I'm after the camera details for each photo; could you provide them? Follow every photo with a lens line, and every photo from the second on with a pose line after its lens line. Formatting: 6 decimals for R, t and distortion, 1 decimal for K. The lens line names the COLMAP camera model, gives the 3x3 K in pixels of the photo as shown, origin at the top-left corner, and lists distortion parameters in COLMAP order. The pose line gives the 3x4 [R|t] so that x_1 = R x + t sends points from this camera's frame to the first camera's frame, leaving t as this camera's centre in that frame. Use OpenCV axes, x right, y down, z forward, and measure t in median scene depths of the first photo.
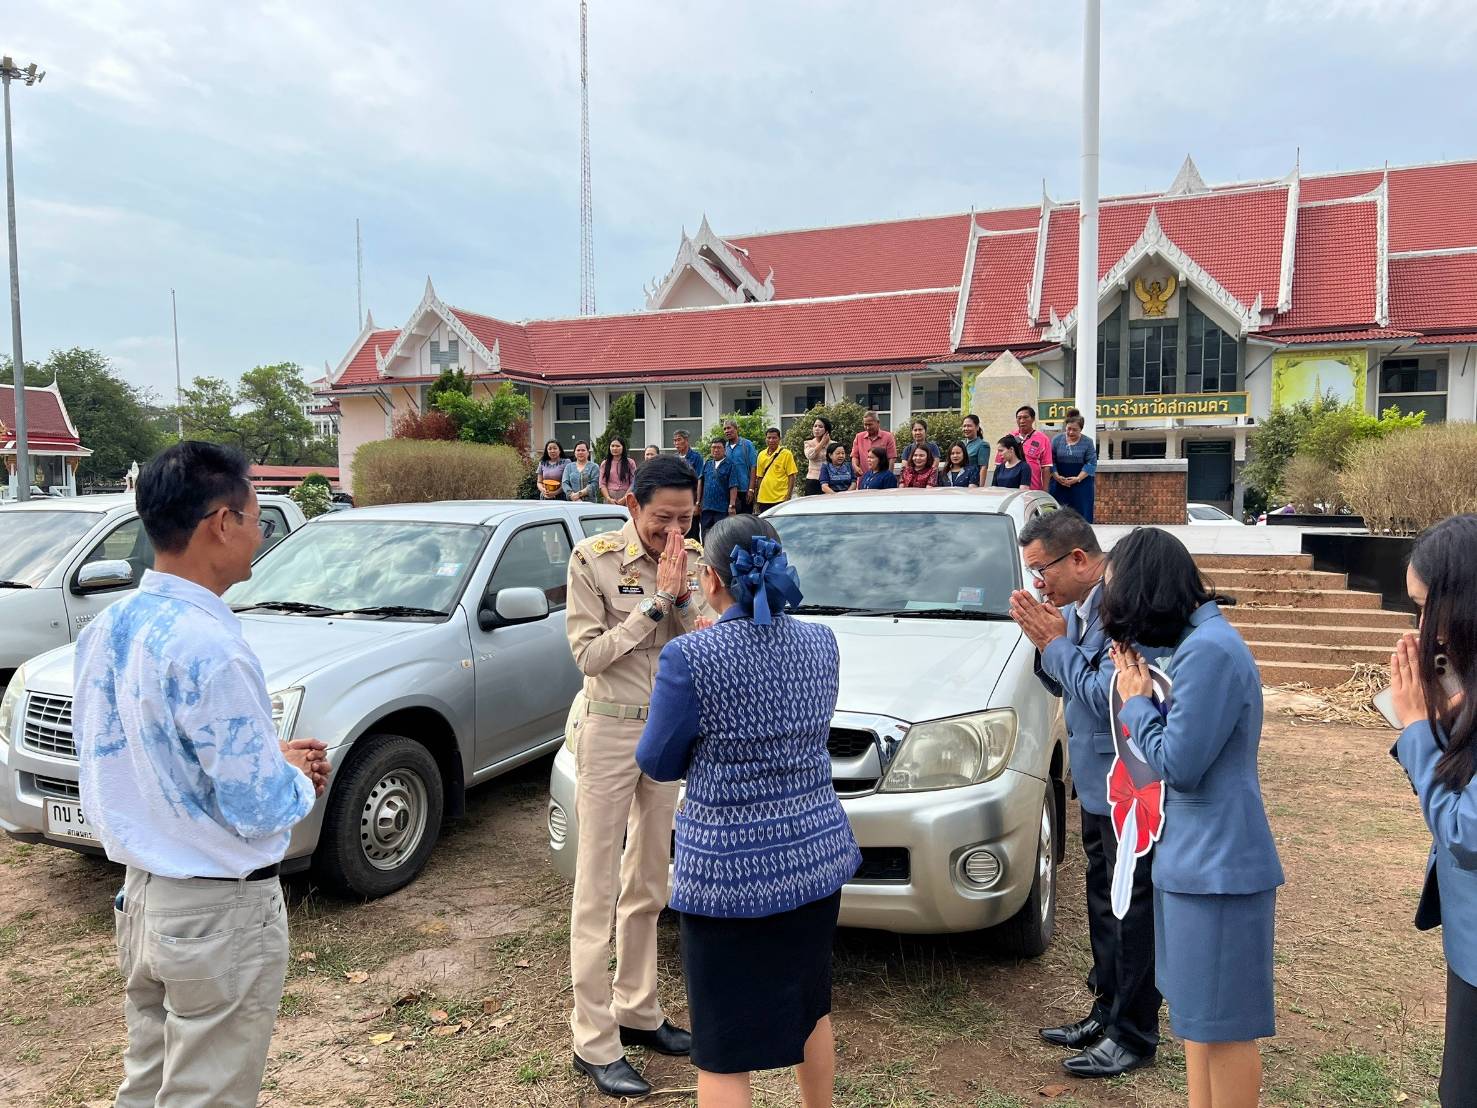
lens RADIAL K [[1125.0, 0, 747.6], [0, 1125.0, 570.1], [0, 0, 1]] dist [0.076955, -0.096005]
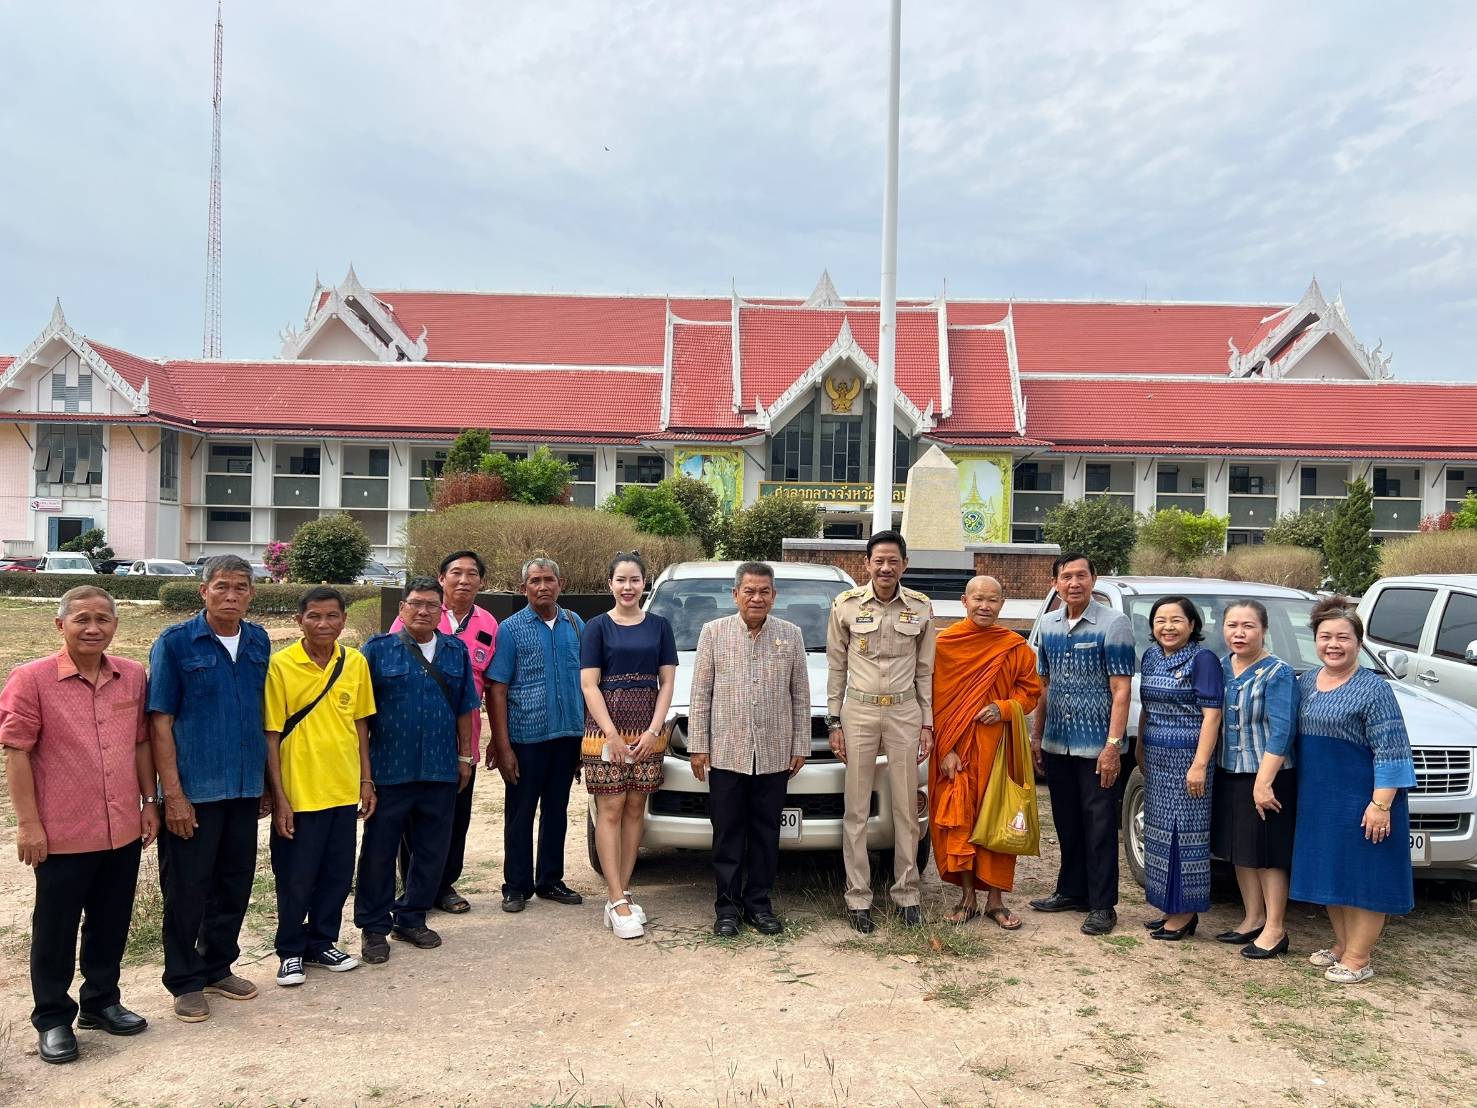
lens RADIAL K [[1125.0, 0, 747.6], [0, 1125.0, 570.1], [0, 0, 1]] dist [0.076955, -0.096005]
pose [[0.930709, 0.022347, 0.365077, -0.119153], [-0.000250, 0.998170, -0.060463, -0.000154], [-0.365760, 0.056182, 0.929012, 0.008024]]
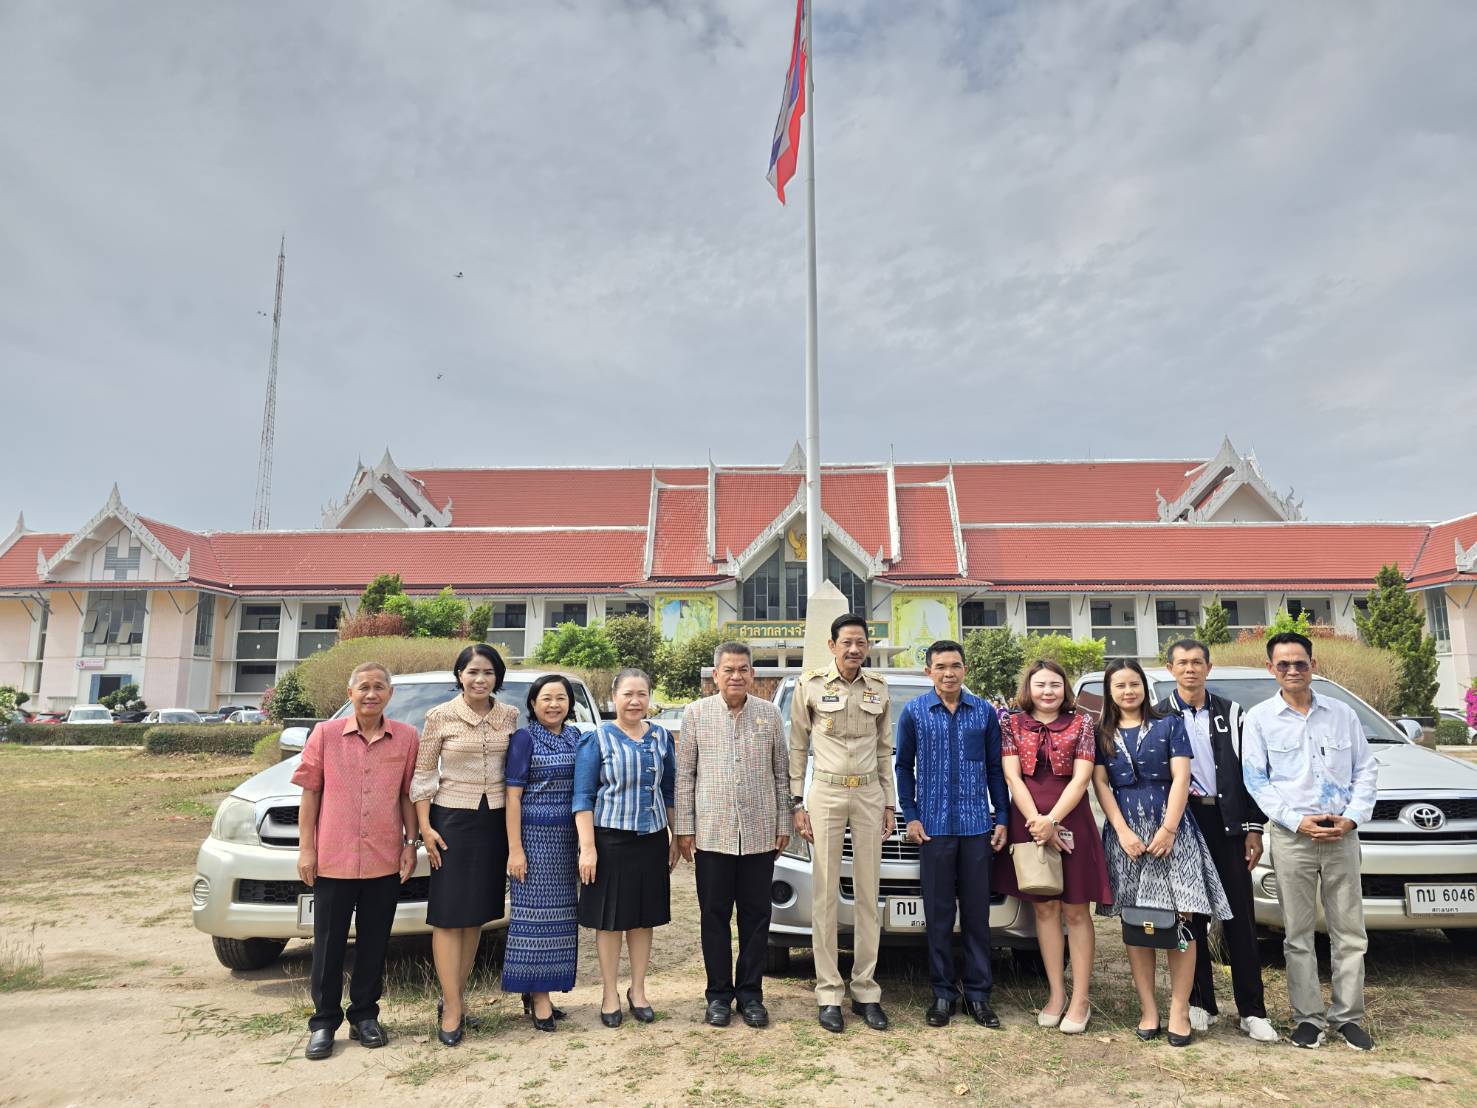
lens RADIAL K [[1006.8, 0, 745.2], [0, 1006.8, 537.3], [0, 0, 1]] dist [0.092106, -0.092113]
pose [[0.936042, 0.058550, 0.346984, -0.085011], [0.023101, 0.973709, -0.226623, 0.004549], [-0.351130, 0.220144, 0.910079, -0.003039]]
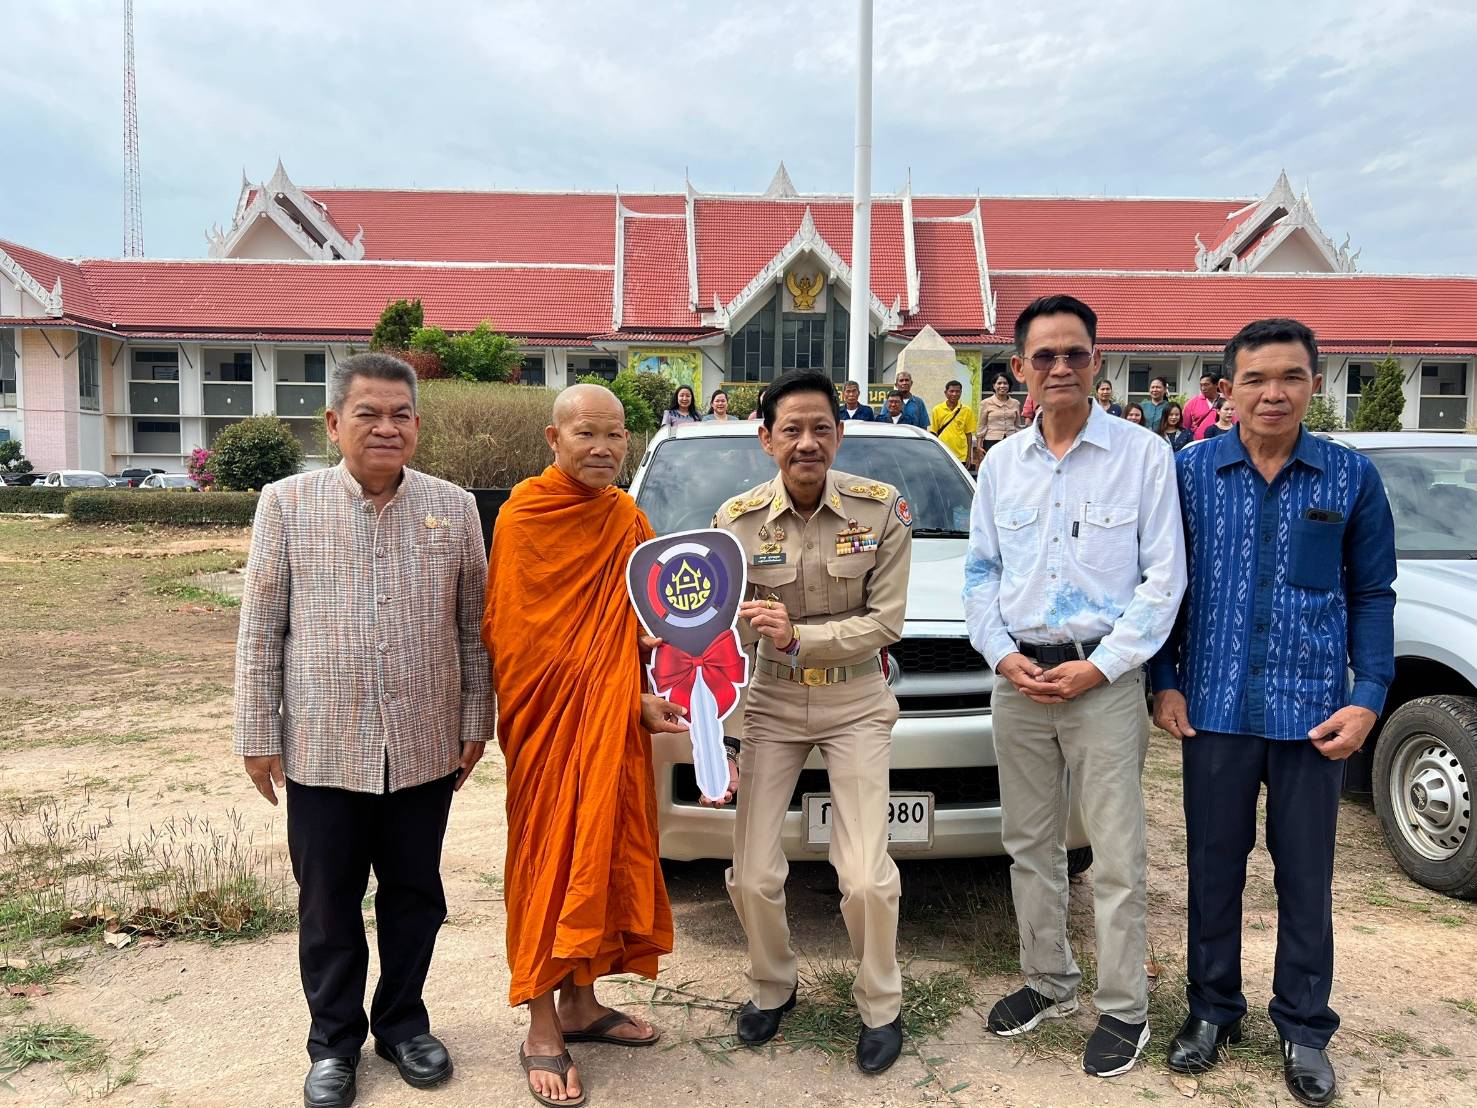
lens RADIAL K [[1125.4, 0, 737.8], [0, 1125.4, 556.8], [0, 0, 1]] dist [0.066801, -0.076945]
pose [[0.918323, -0.014867, 0.395552, -0.111104], [0.013822, 0.999889, 0.005493, 0.001920], [-0.395590, 0.000423, 0.918427, 0.045474]]
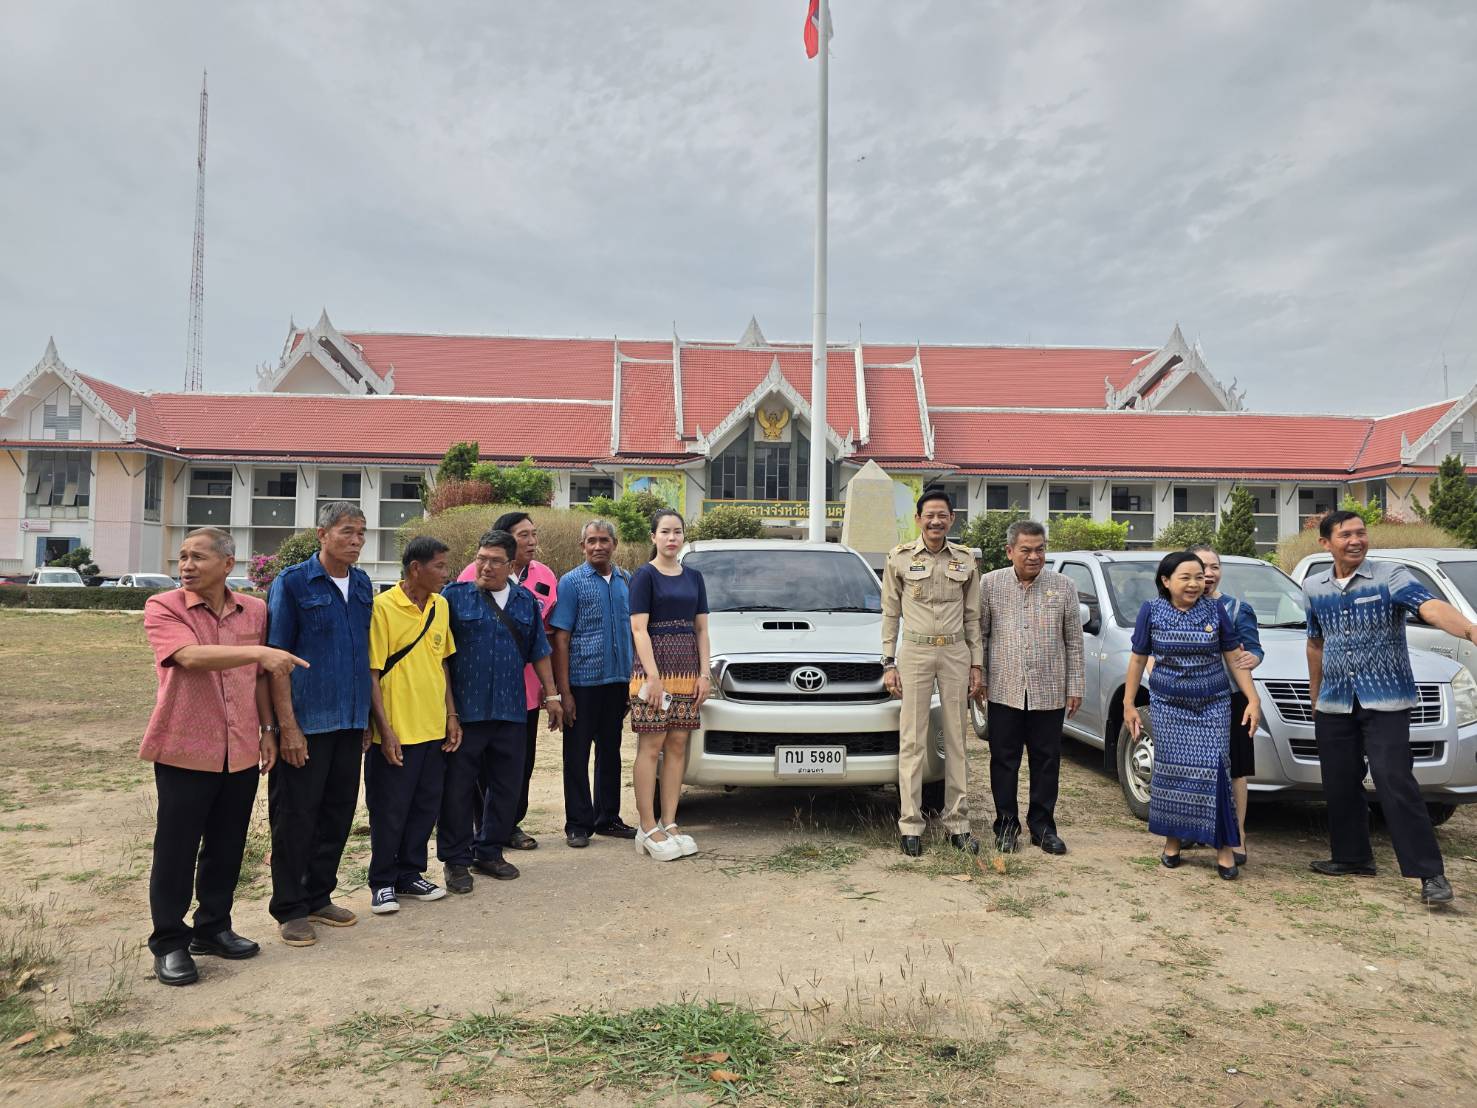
lens RADIAL K [[1007.2, 0, 728.6], [0, 1007.2, 537.1], [0, 0, 1]] dist [0.103654, -0.117088]
pose [[0.912177, 0.034857, 0.408310, -0.127501], [0.010301, 0.994111, -0.107879, 0.004661], [-0.409666, 0.102611, 0.906446, 0.013649]]
